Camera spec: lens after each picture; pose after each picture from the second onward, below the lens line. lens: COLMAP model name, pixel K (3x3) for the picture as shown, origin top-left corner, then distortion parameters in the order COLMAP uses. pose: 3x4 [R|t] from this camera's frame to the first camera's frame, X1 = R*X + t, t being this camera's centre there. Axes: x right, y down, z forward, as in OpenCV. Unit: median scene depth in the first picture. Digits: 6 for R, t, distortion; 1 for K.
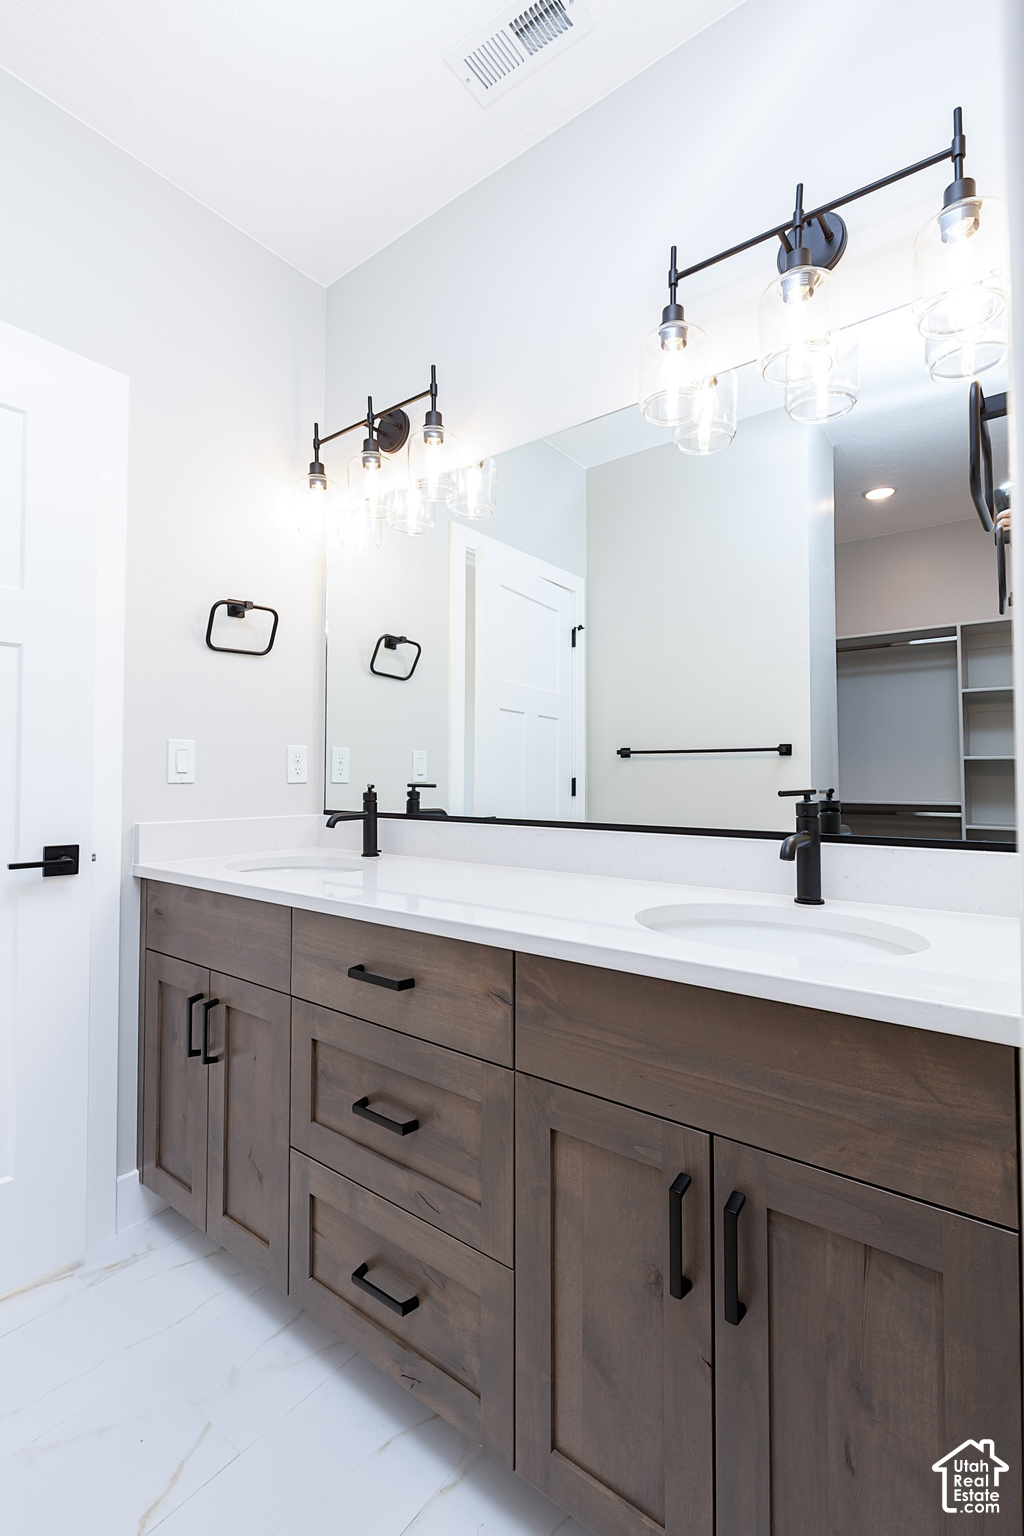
lens RADIAL K [[669.8, 0, 513.9], [0, 669.8, 796.6], [0, 0, 1]] dist [0.028577, -0.000090]
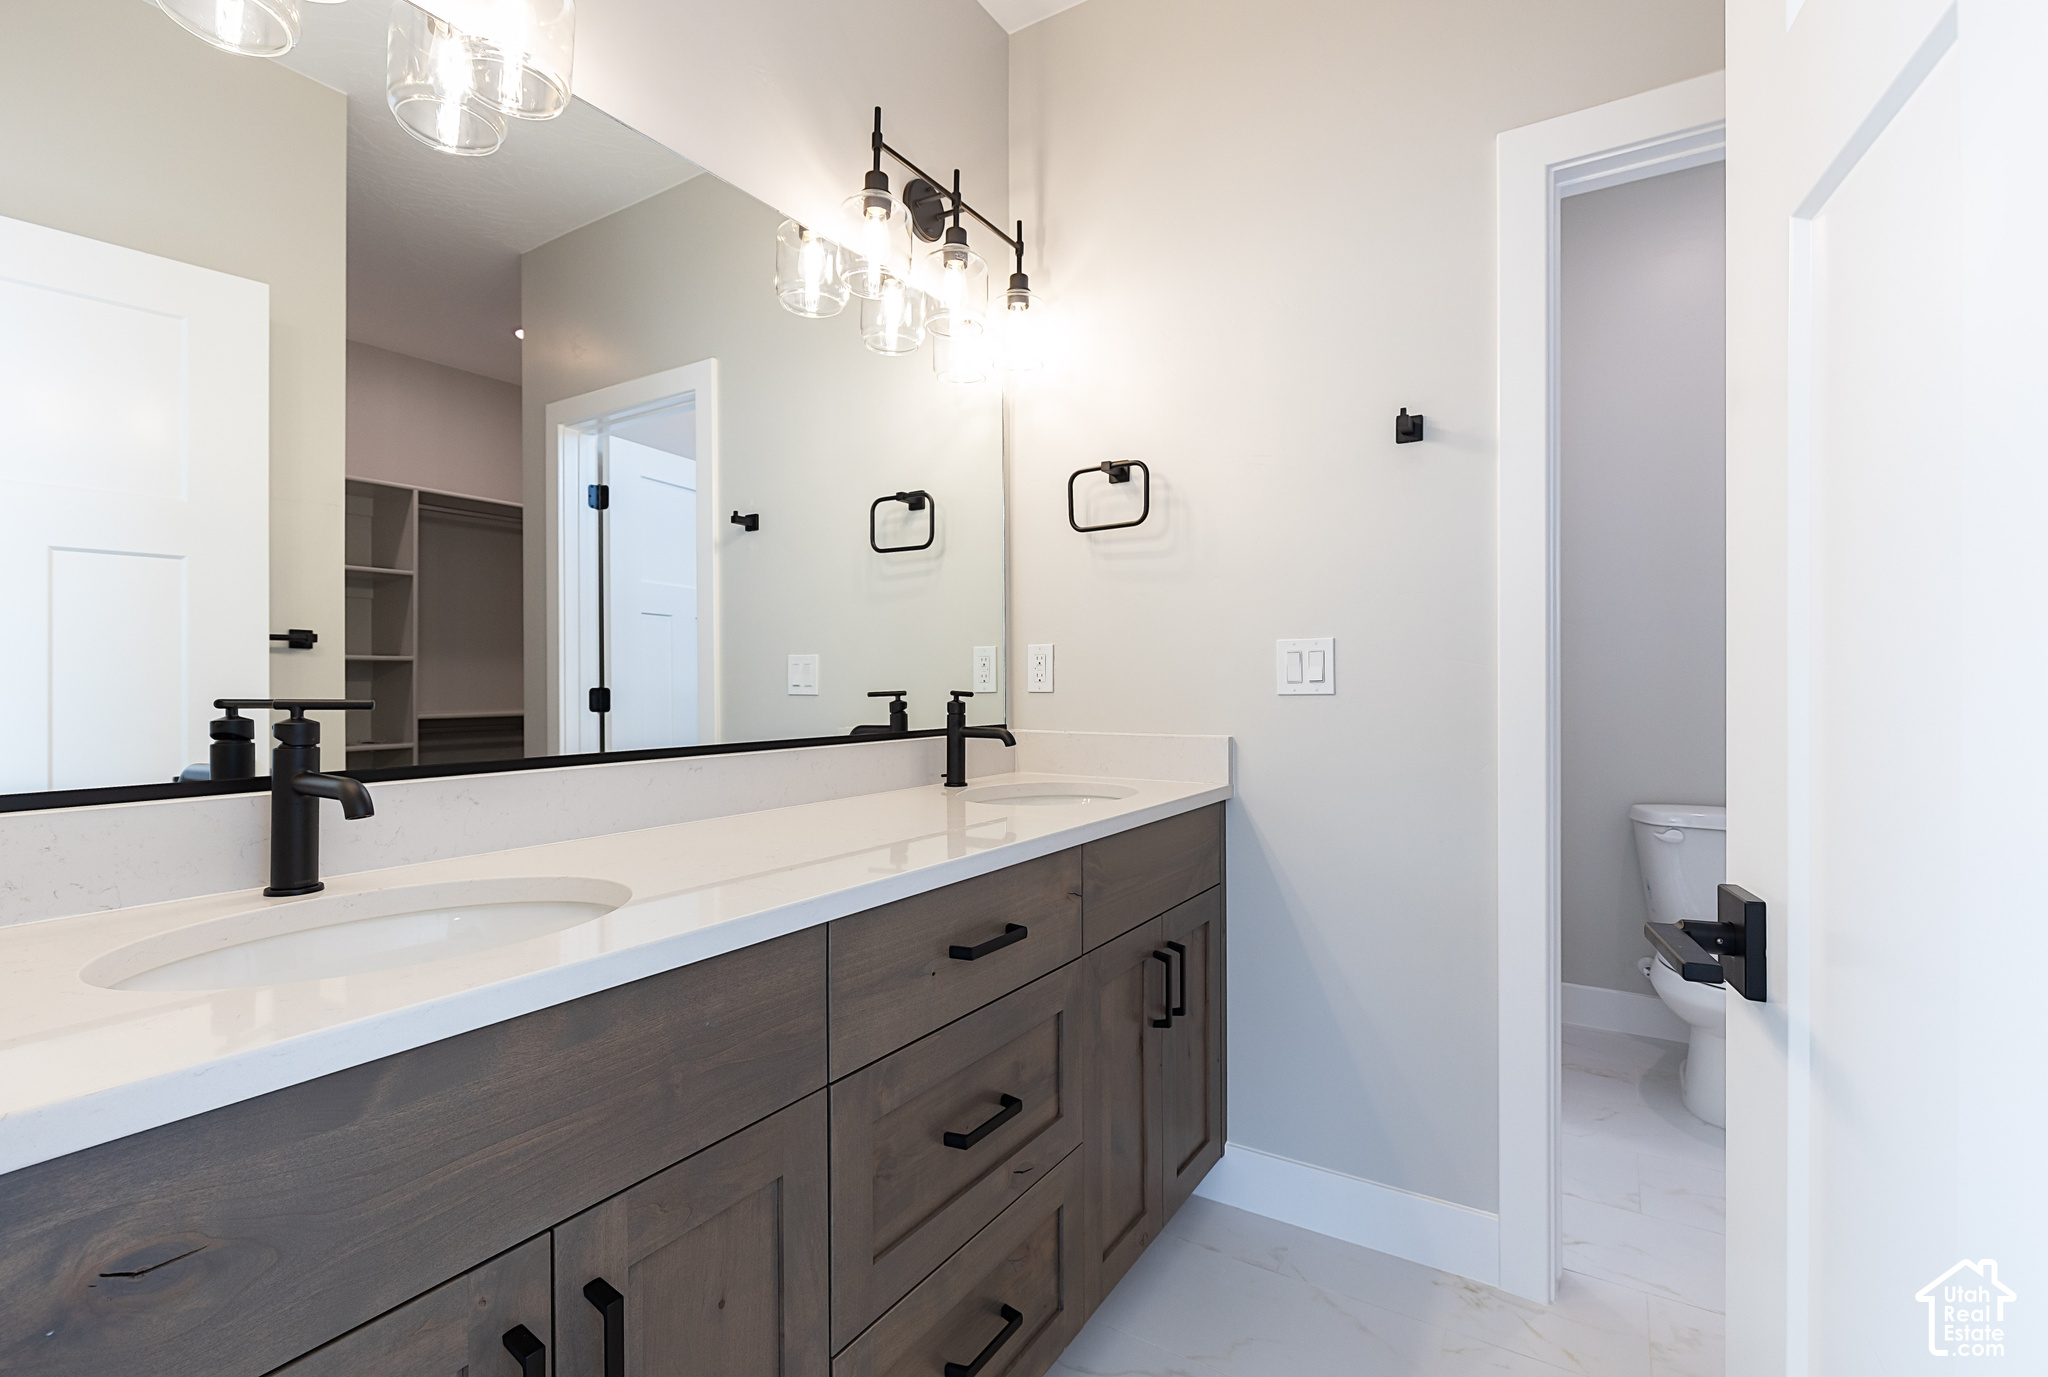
lens RADIAL K [[936.8, 0, 1024.0], [0, 936.8, 688.5], [0, 0, 1]] dist [-0.013914, 0.000091]
pose [[-0.076986, -0.012972, 0.996948, -1.210615], [0.038011, 0.999150, 0.015936, -0.032749], [-0.996307, 0.039122, -0.076428, 0.989308]]
